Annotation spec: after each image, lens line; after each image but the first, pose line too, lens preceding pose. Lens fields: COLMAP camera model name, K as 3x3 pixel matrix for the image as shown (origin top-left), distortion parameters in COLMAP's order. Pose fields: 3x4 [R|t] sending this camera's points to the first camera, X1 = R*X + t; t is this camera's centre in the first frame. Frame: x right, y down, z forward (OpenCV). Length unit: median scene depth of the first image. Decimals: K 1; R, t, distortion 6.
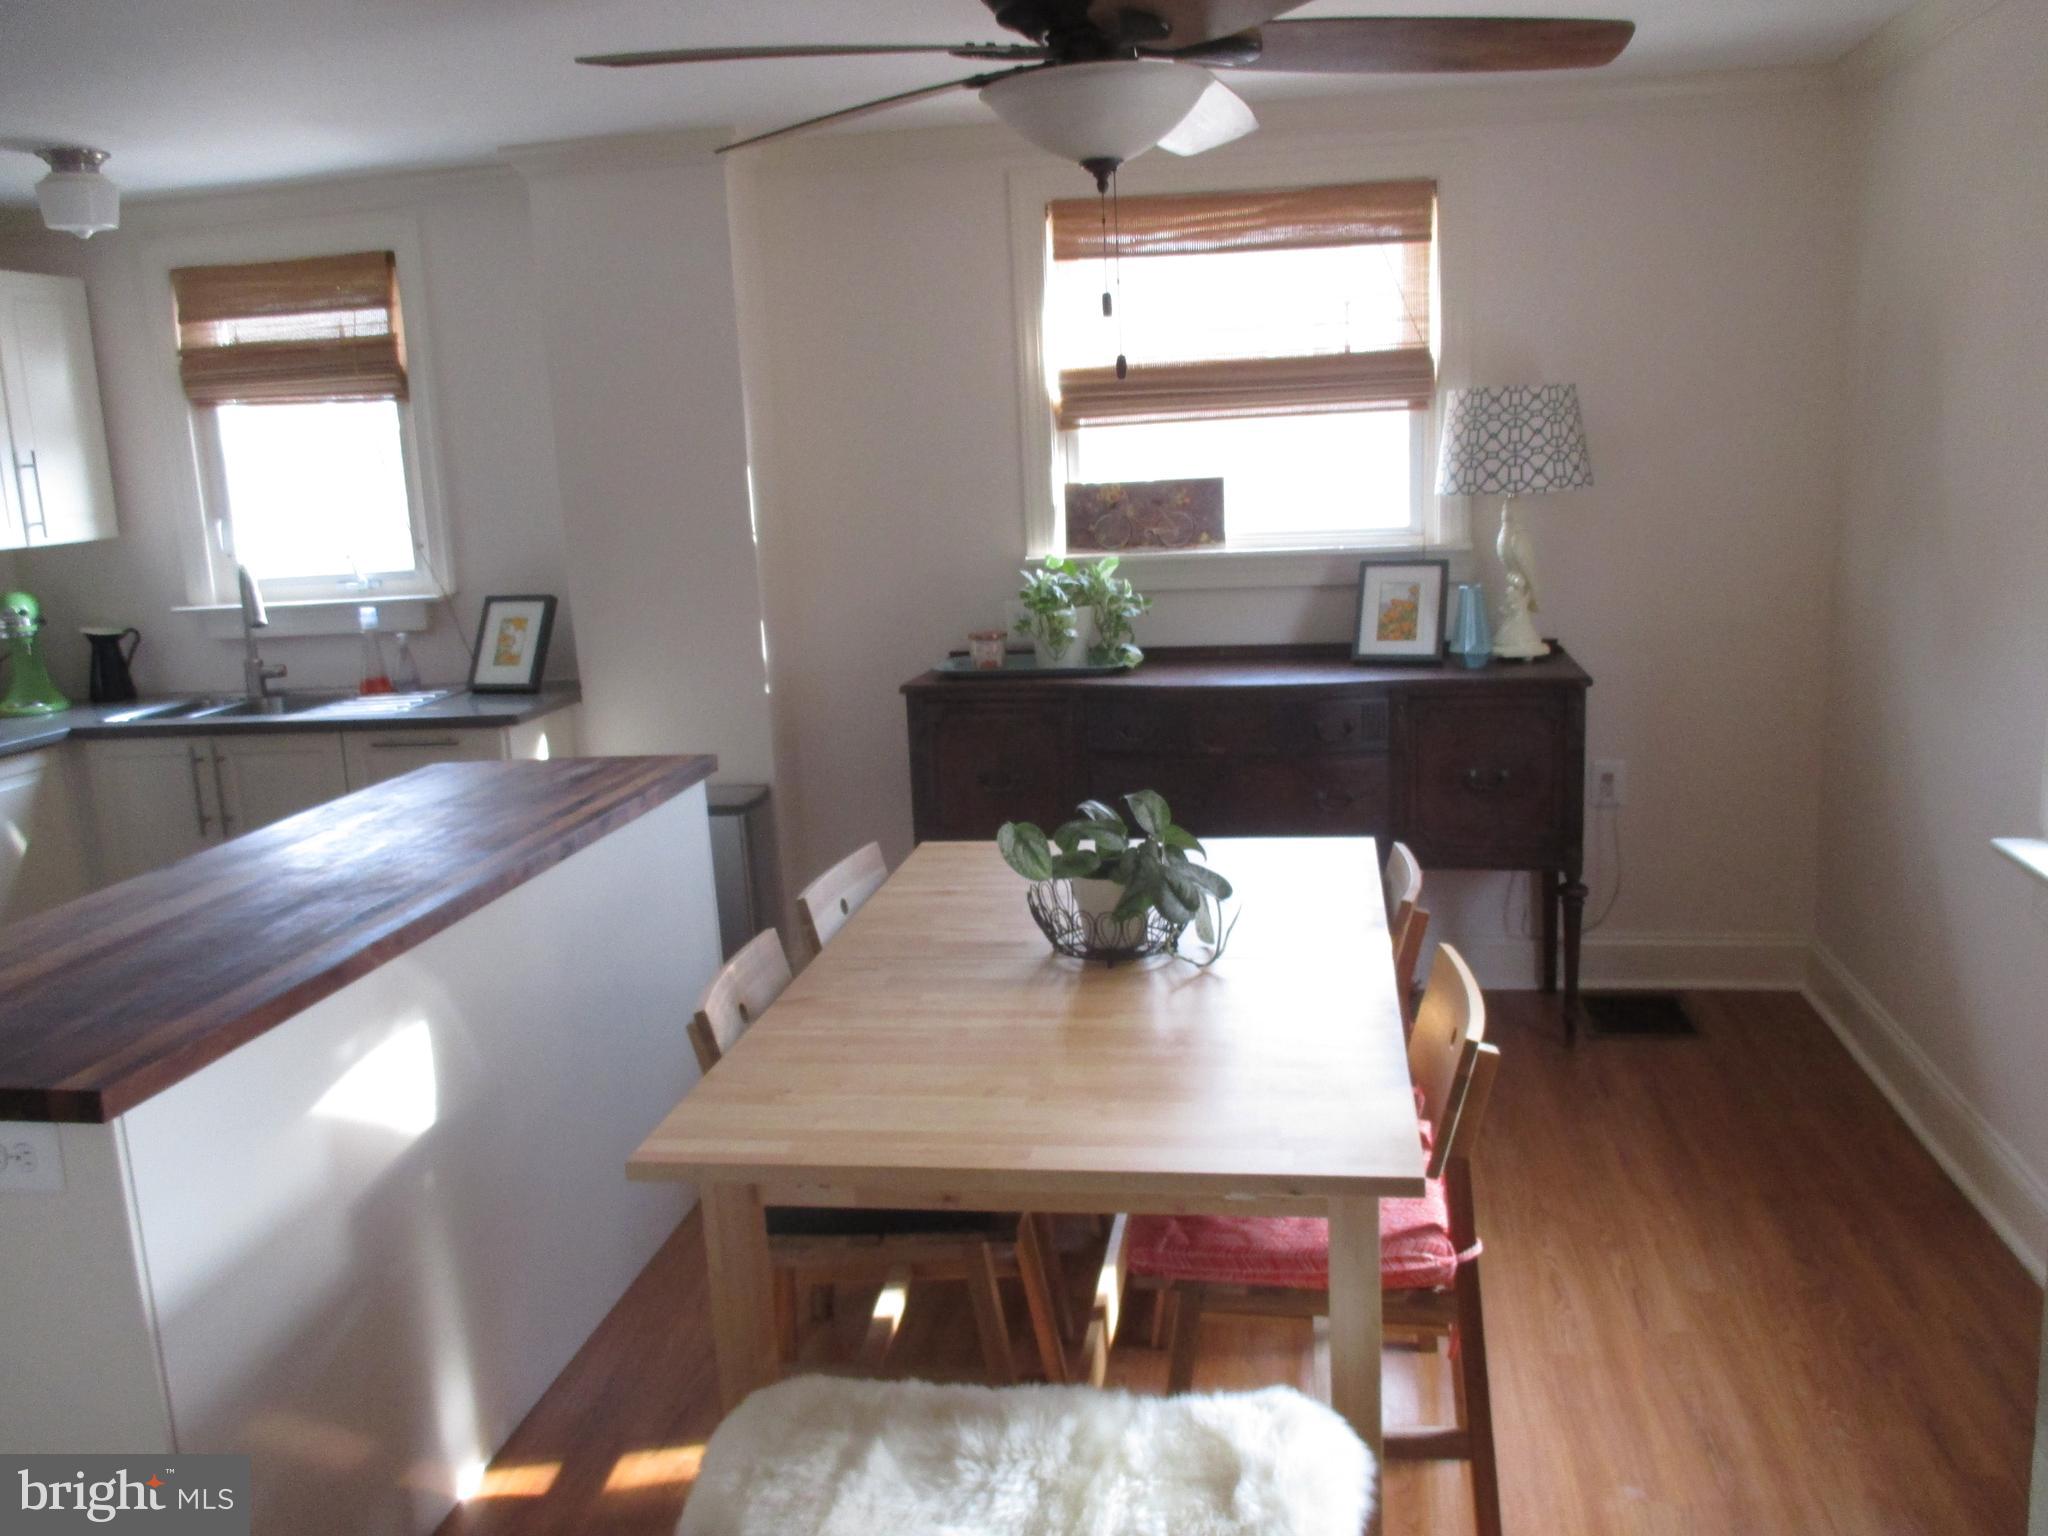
lens RADIAL K [[1739.8, 0, 1024.0], [0, 1739.8, 768.0], [0, 0, 1]] dist [-0.039557, 0.010874]
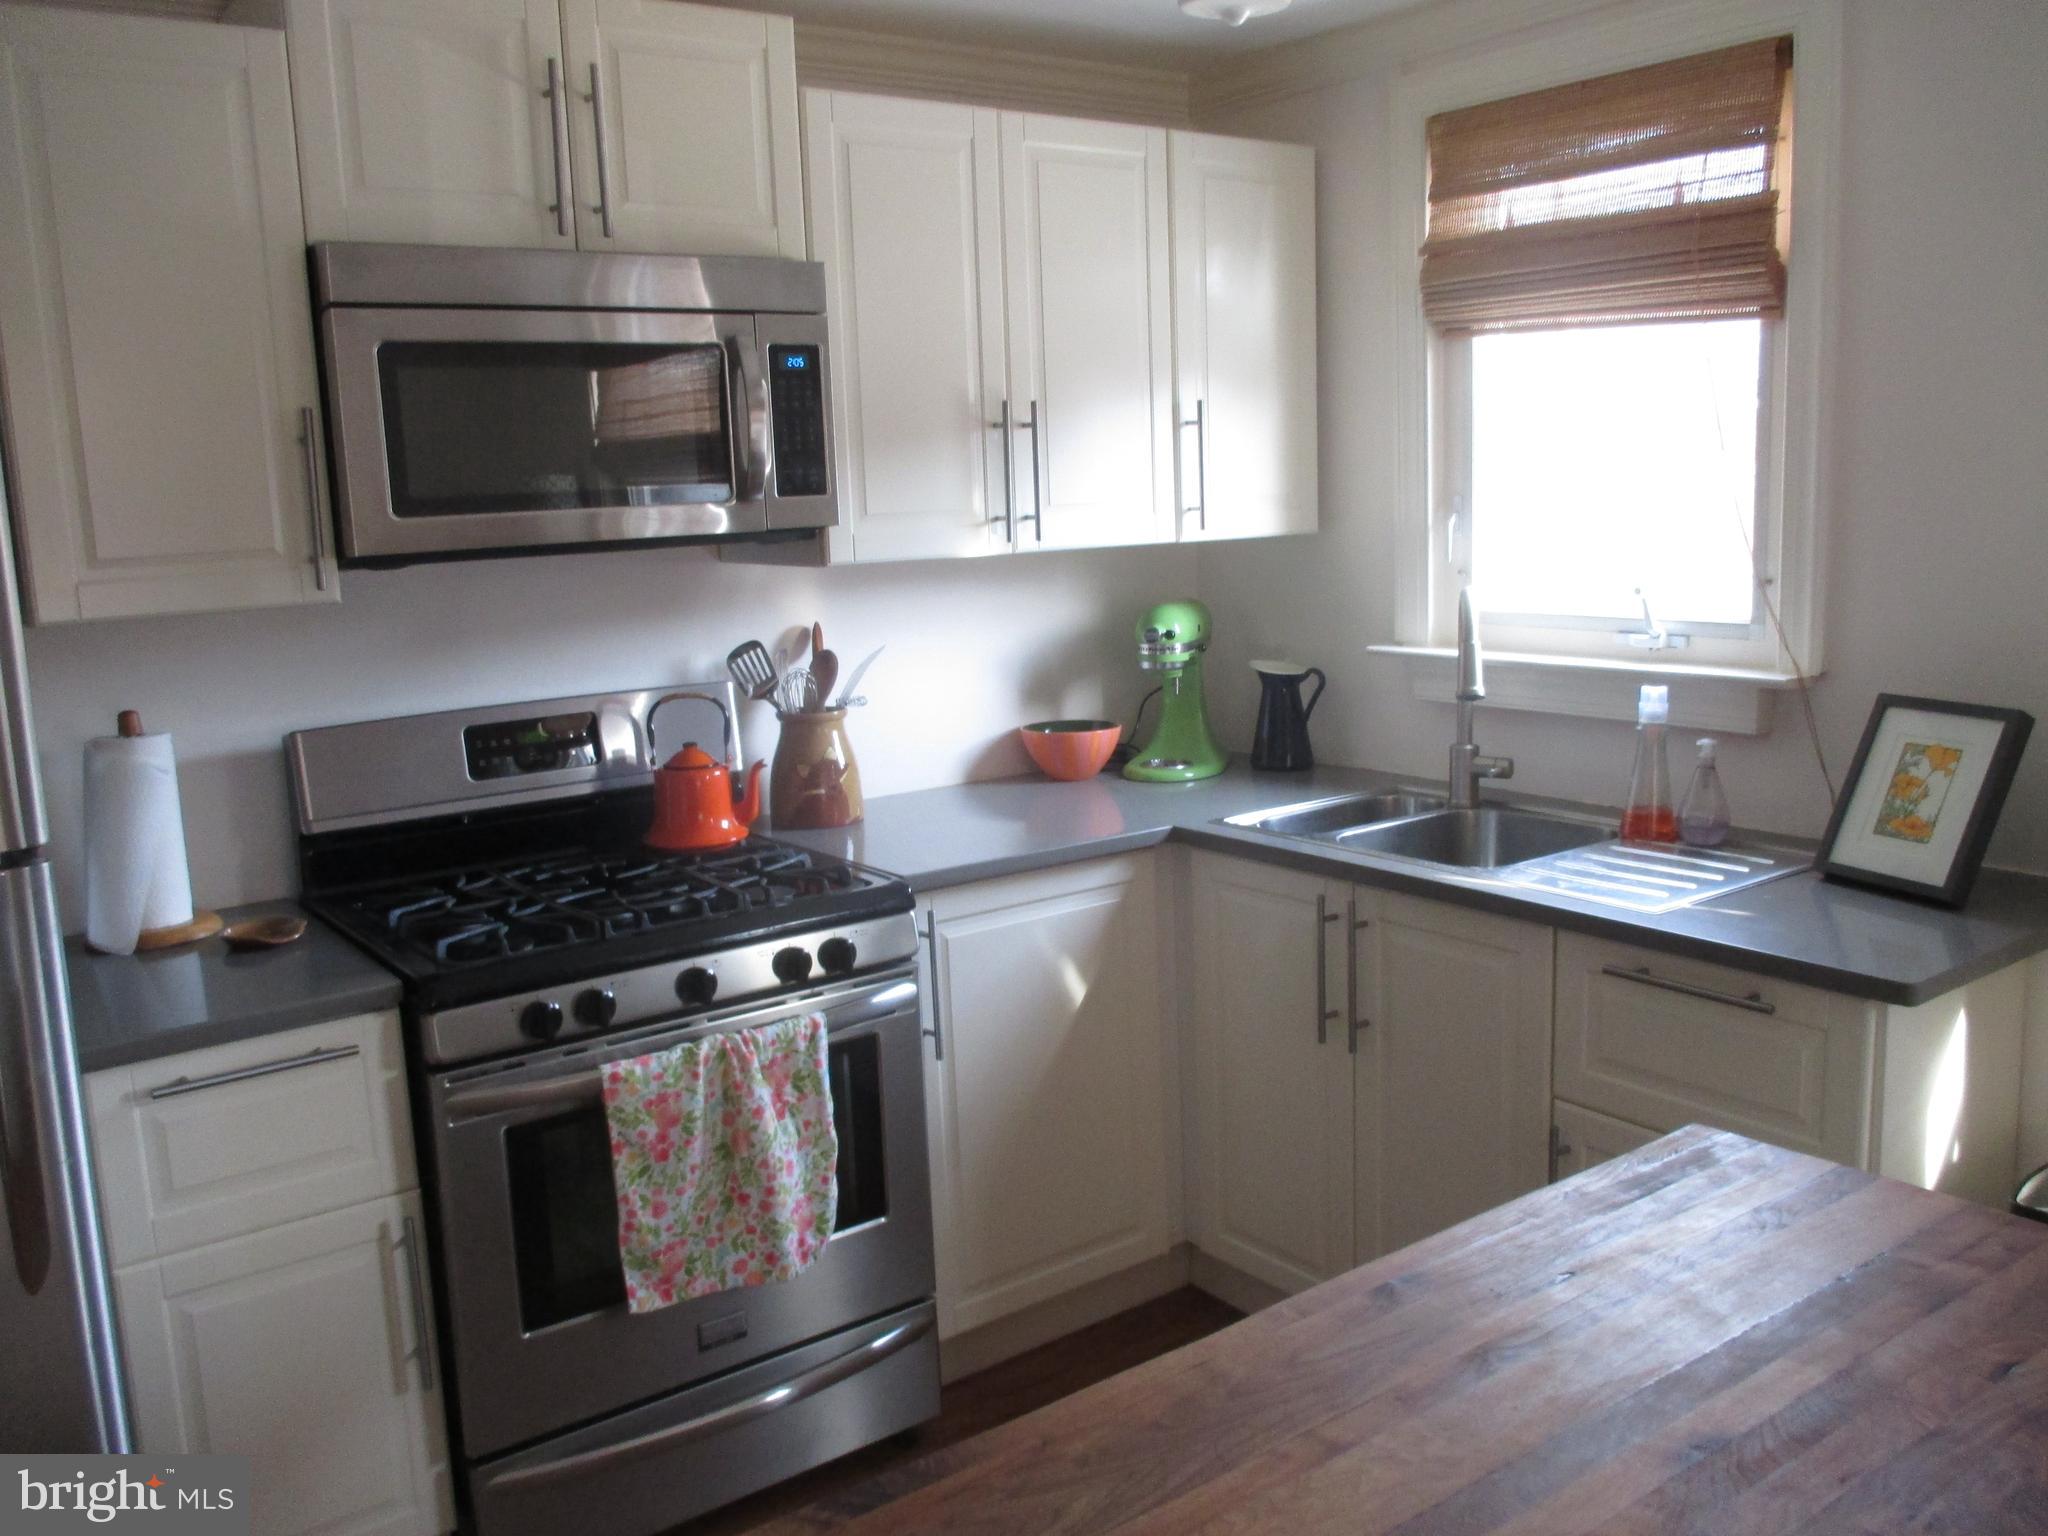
lens RADIAL K [[1739.8, 0, 1024.0], [0, 1739.8, 768.0], [0, 0, 1]] dist [-0.039557, 0.010874]
pose [[0.730712, 0.140057, -0.668165, -0.148114], [-0.132617, 0.989206, 0.062320, -0.073674], [0.669681, 0.043072, 0.741399, 0.442502]]
